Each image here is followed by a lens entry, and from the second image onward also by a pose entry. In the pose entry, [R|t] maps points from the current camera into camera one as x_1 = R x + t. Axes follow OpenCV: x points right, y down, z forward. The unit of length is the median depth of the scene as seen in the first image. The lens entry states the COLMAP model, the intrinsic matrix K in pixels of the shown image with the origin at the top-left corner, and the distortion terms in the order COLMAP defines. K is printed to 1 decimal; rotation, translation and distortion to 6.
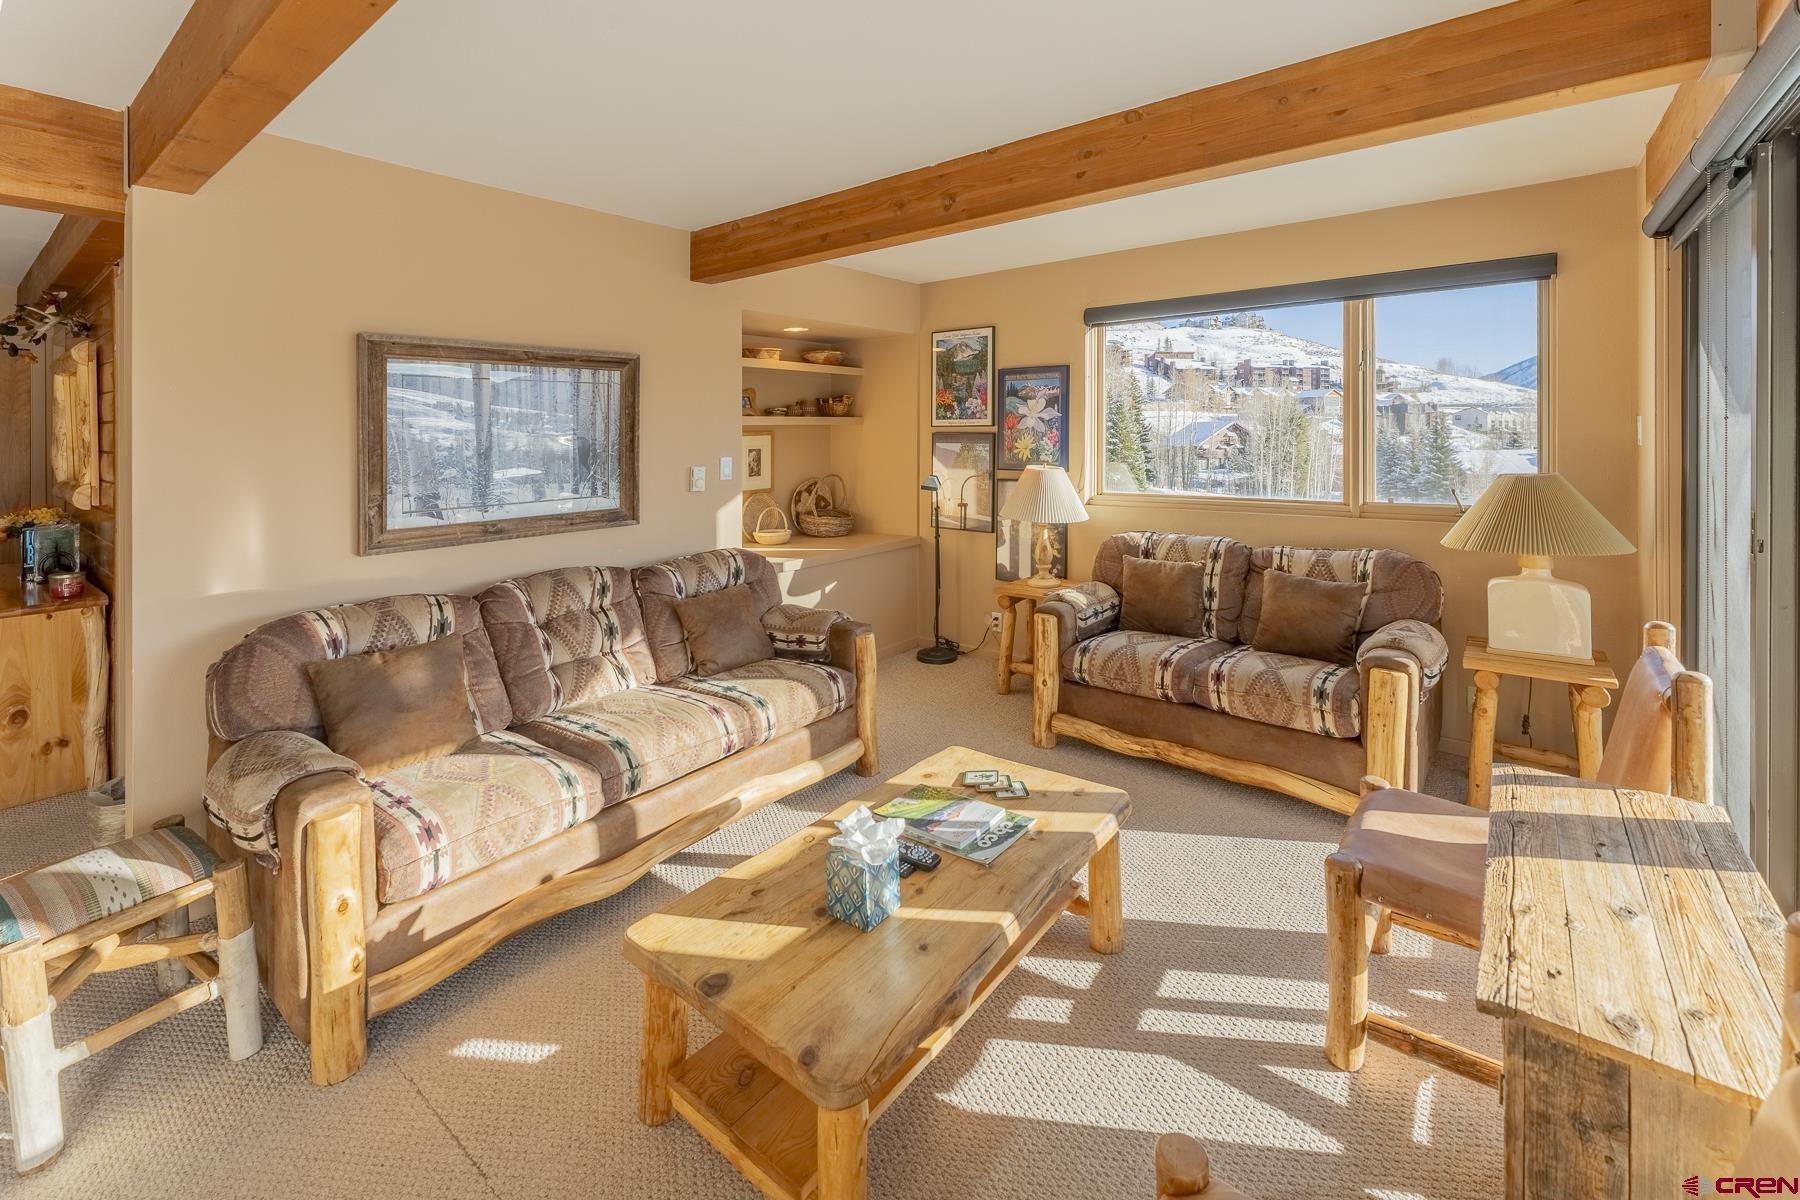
lens RADIAL K [[773.3, 0, 897.6], [0, 773.3, 435.9], [0, 0, 1]] dist [0.002220, 0.001489]
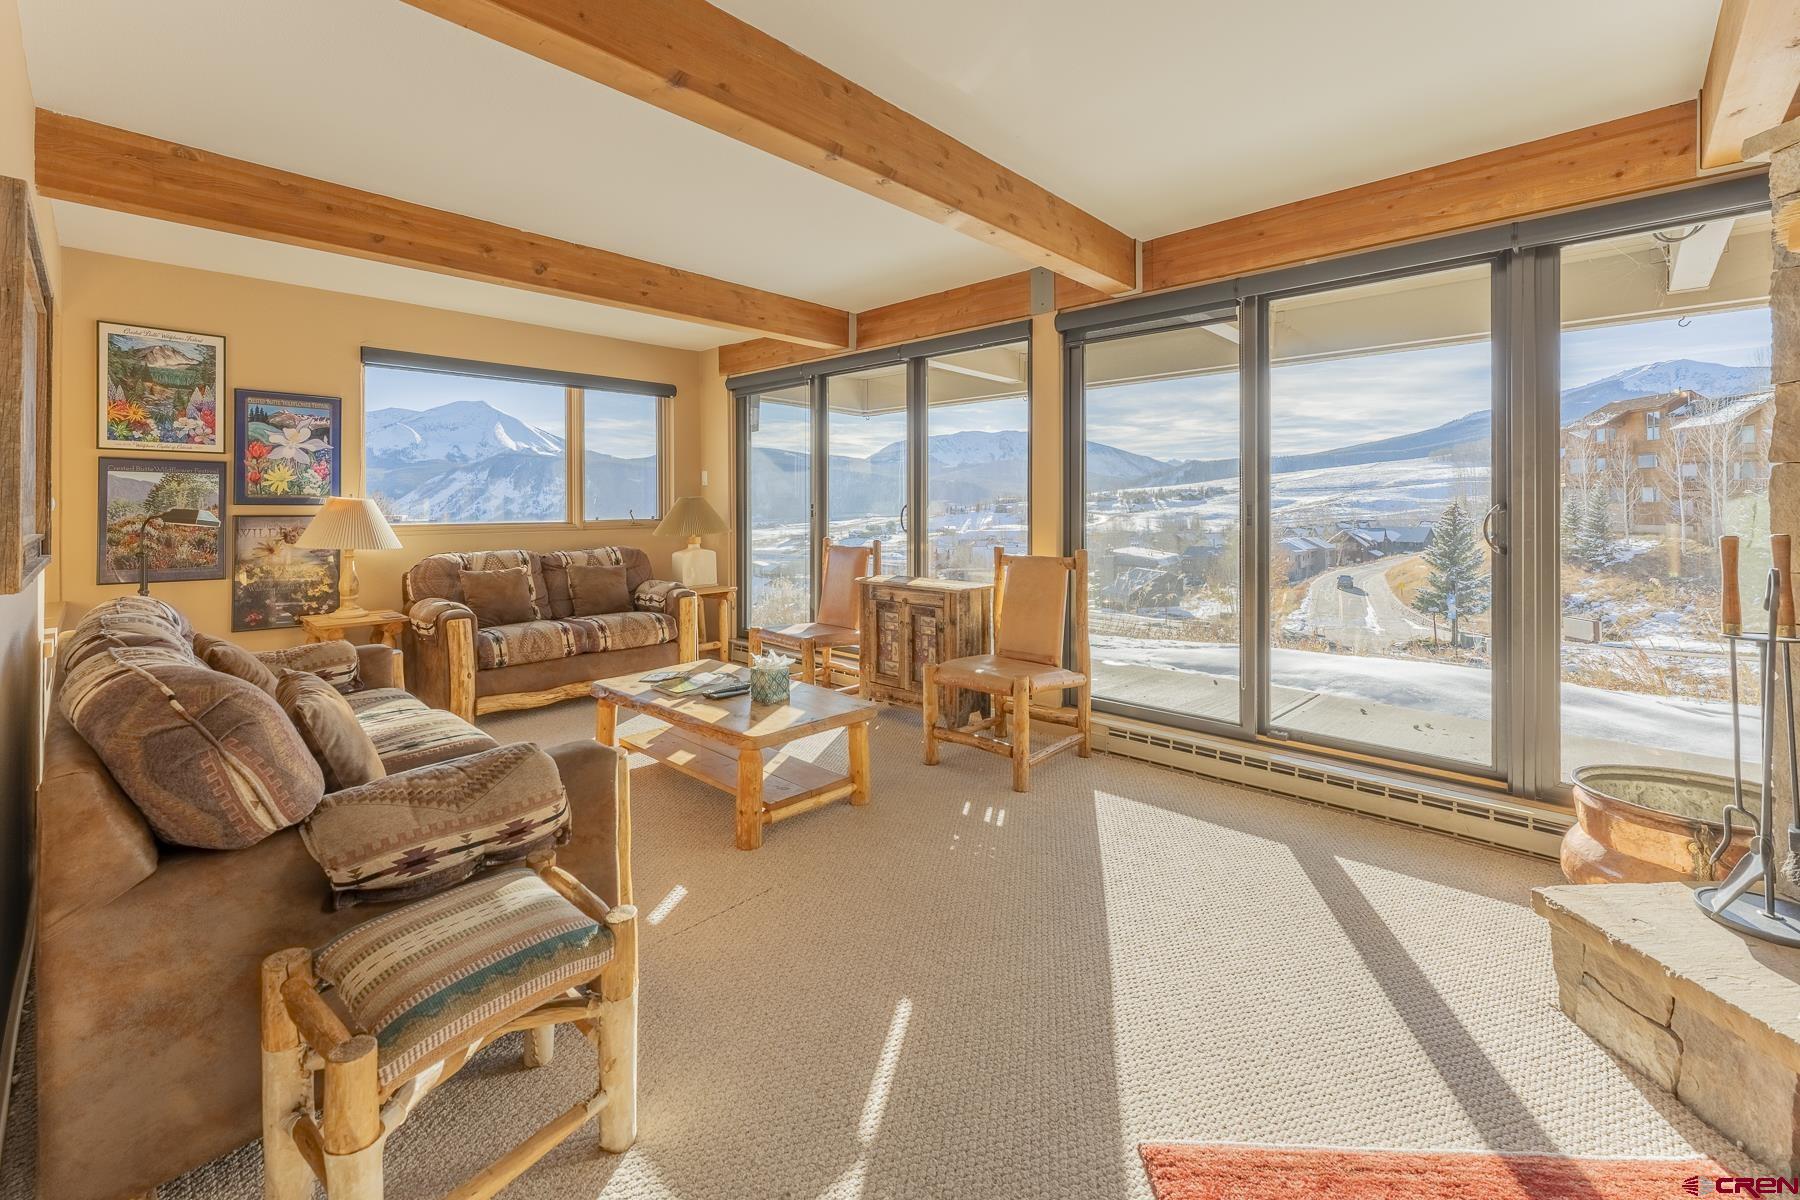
lens RADIAL K [[756.7, 0, 895.1], [0, 756.7, 508.6], [0, 0, 1]] dist [-0.003778, 0.001498]
pose [[0.084812, 0.006560, 0.996375, -0.941034], [0.004670, 0.999965, -0.006982, 0.083642], [-0.996386, 0.005246, 0.084778, 0.280194]]
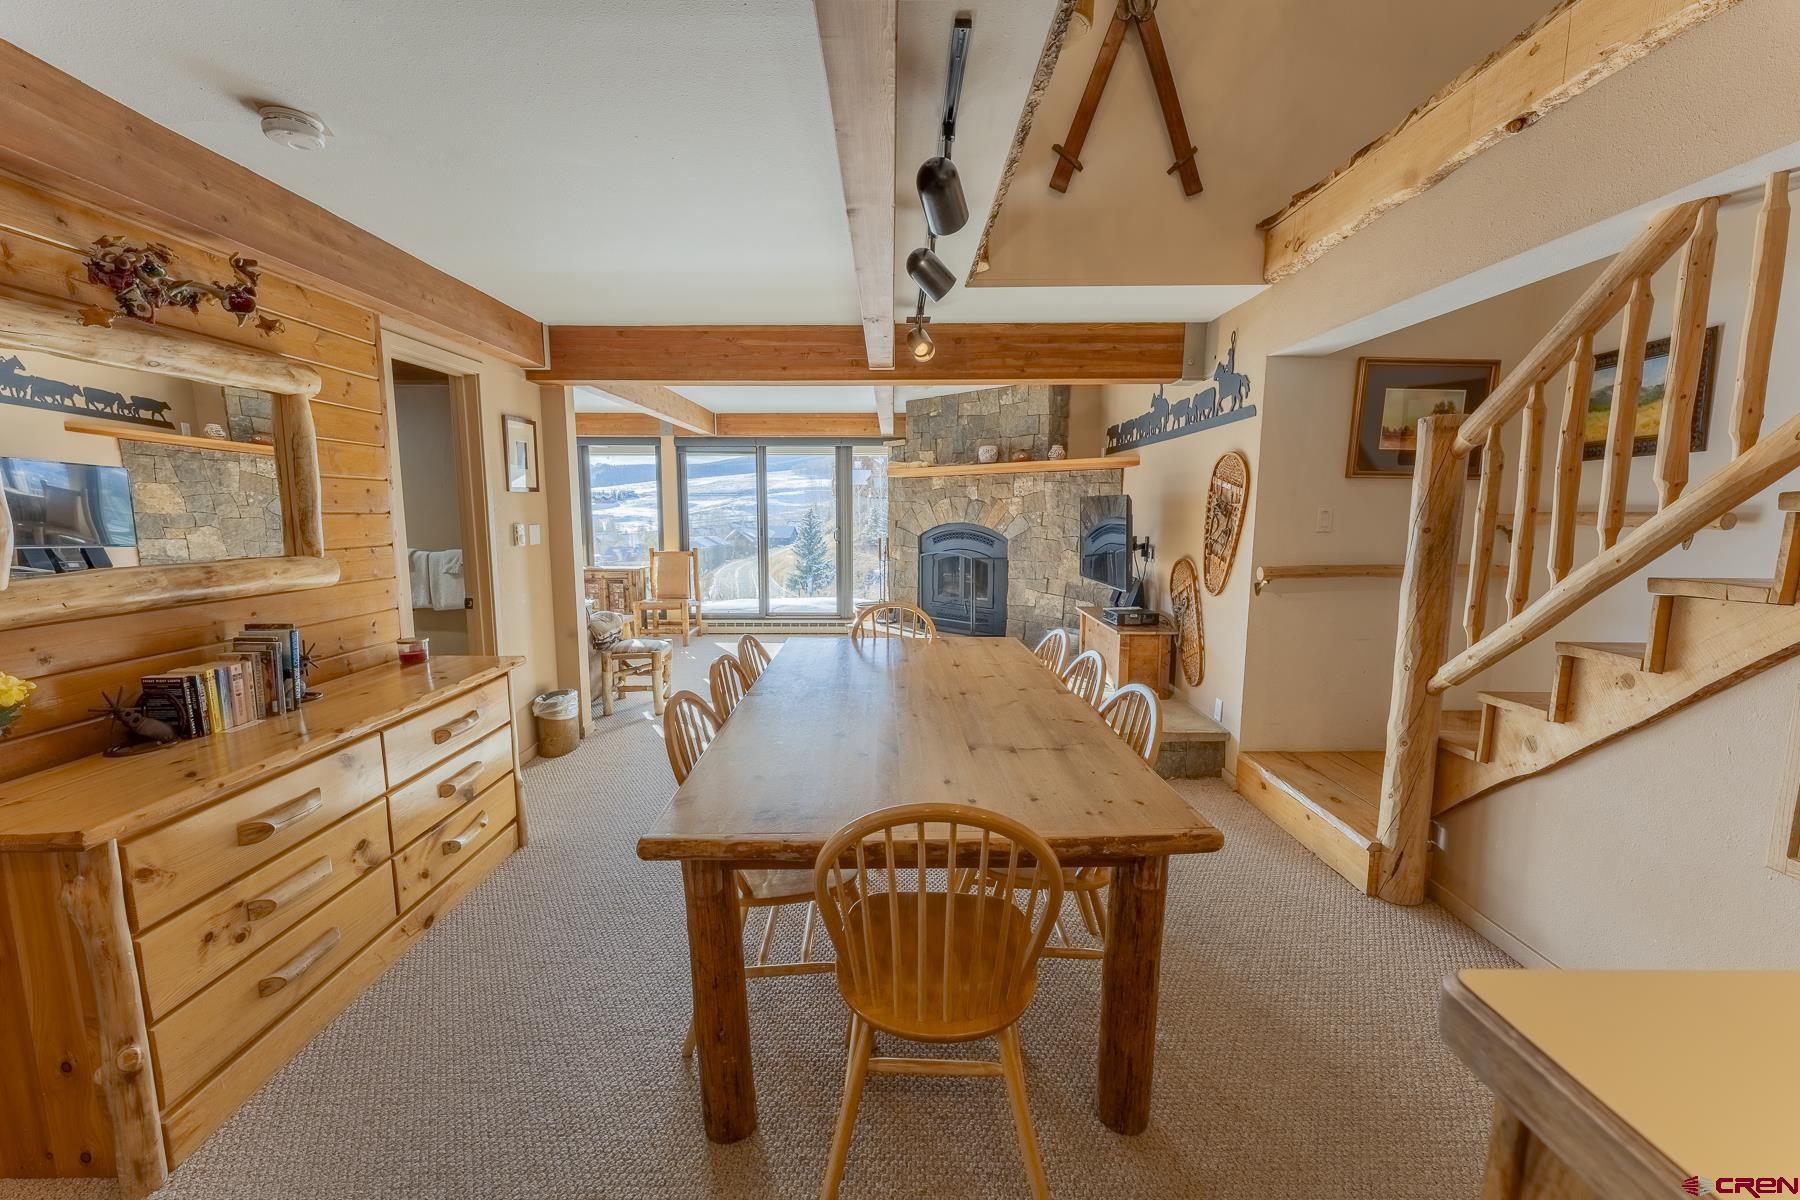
lens RADIAL K [[714.5, 0, 893.9], [0, 714.5, 613.6], [0, 0, 1]] dist [-0.004113, 0.001065]
pose [[-0.621313, -0.105041, 0.776490, -2.089178], [0.008486, 0.990014, 0.140715, 0.025860], [-0.783517, 0.094017, -0.614217, 1.056044]]
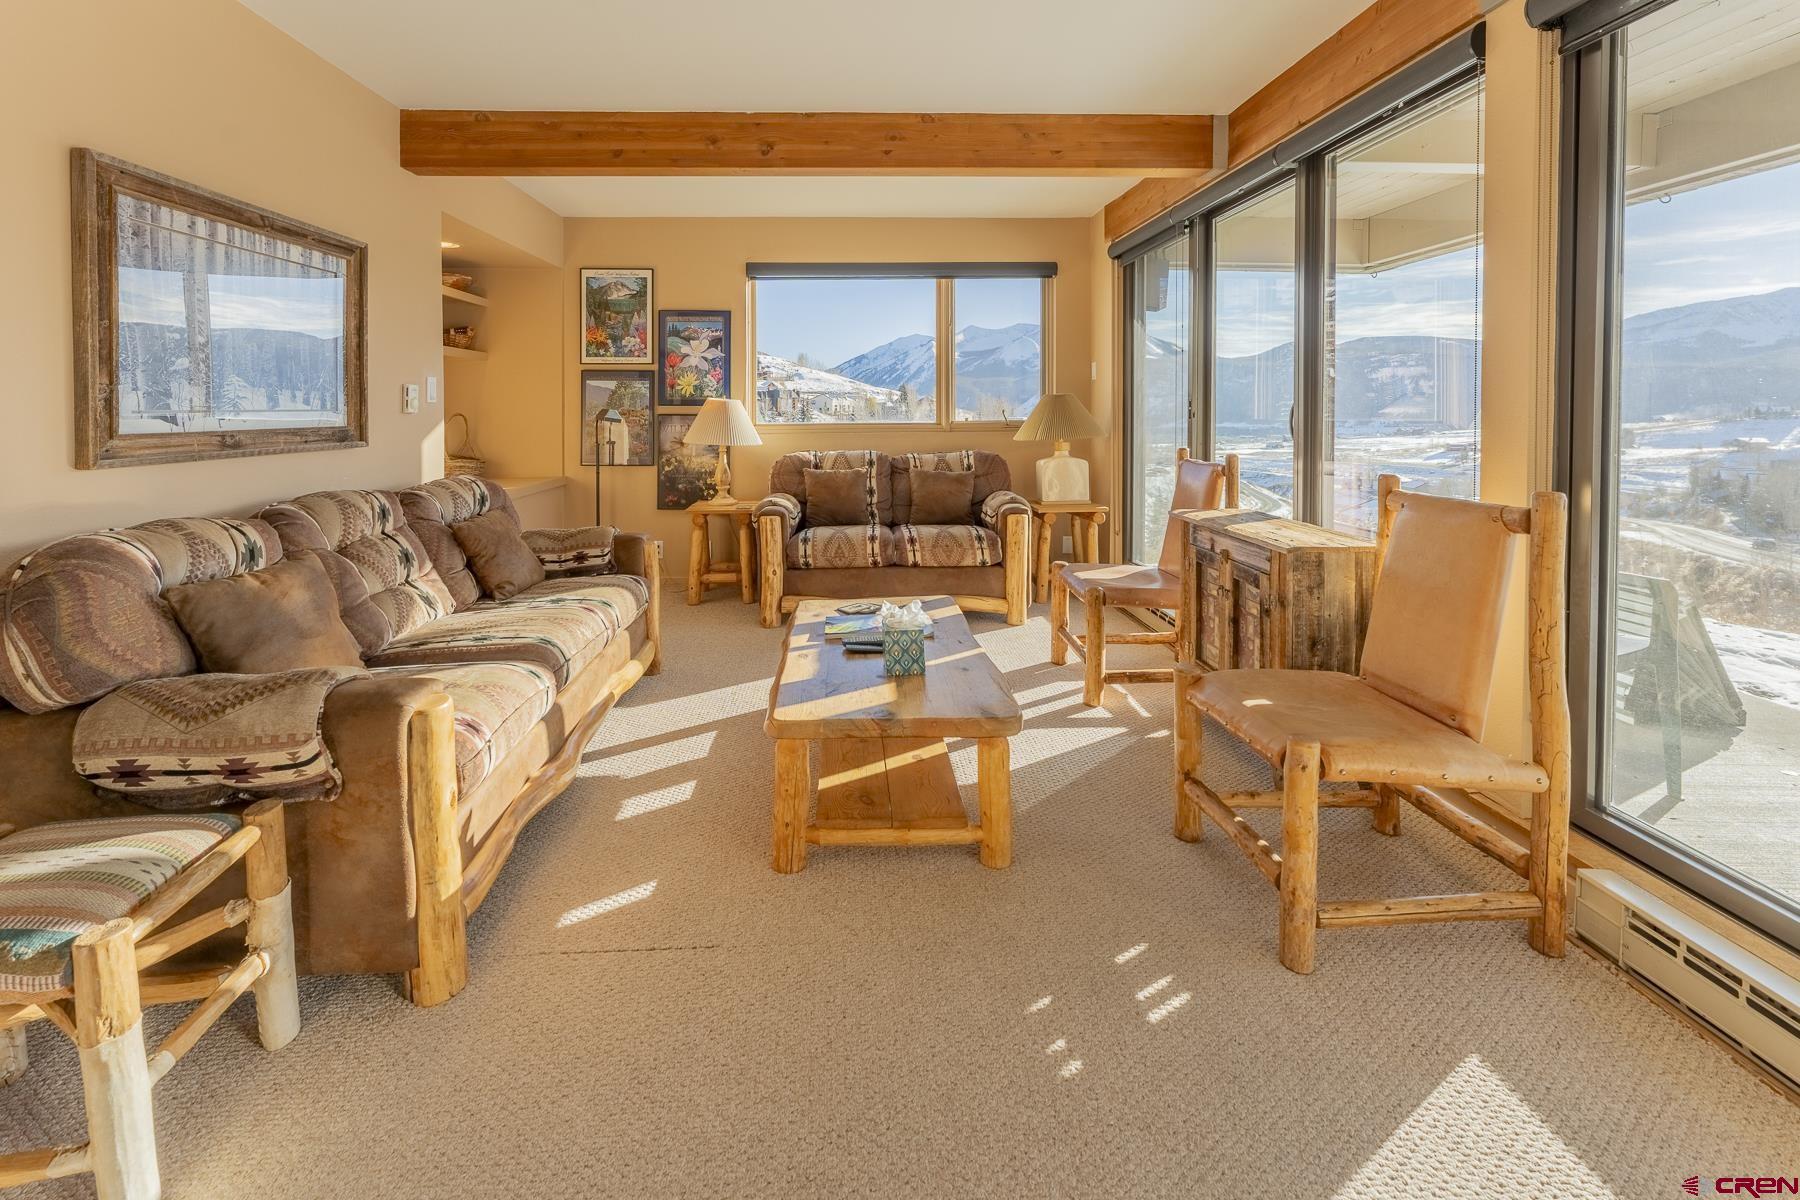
lens RADIAL K [[773.3, 0, 867.6], [0, 773.3, 428.4], [0, 0, 1]] dist [0.002220, 0.001489]
pose [[0.762150, -0.008331, 0.647346, -0.492058], [-0.000462, 0.999910, 0.013412, 0.088226], [-0.647400, -0.010521, 0.762078, 0.008959]]
